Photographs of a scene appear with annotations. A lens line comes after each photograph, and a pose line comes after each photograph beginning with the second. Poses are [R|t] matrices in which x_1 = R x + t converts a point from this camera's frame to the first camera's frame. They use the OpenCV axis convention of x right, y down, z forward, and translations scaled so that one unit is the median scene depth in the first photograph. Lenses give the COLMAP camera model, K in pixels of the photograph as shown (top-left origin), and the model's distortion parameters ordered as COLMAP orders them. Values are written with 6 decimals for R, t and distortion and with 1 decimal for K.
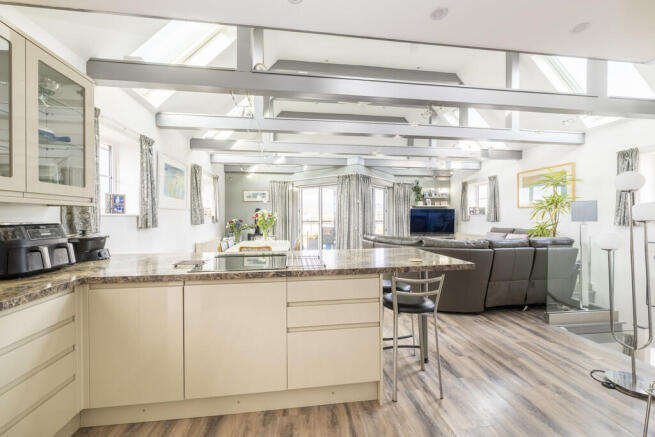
lens RADIAL K [[256.0, 0, 328.8], [0, 256.0, 216.4], [0, 0, 1]] dist [0.000674, 0.000085]
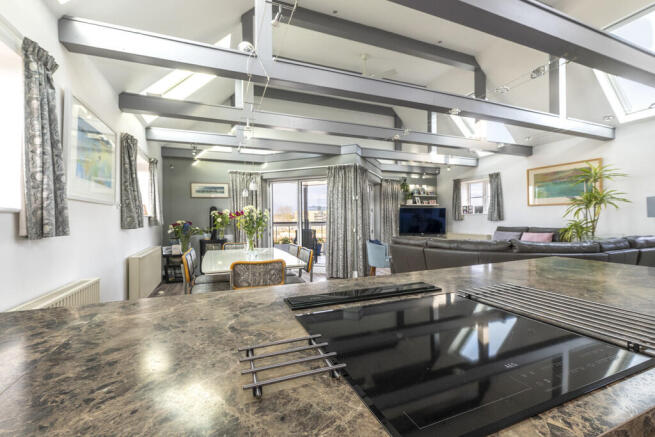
lens RADIAL K [[246.6, 0, 324.4], [0, 246.6, 217.4], [0, 0, 1]] dist [0.000038, -0.000027]
pose [[0.962082, -0.004131, 0.272729, -0.241490], [0.005662, 0.999972, -0.004826, 0.009984], [-0.272701, 0.006187, 0.962079, 0.303924]]
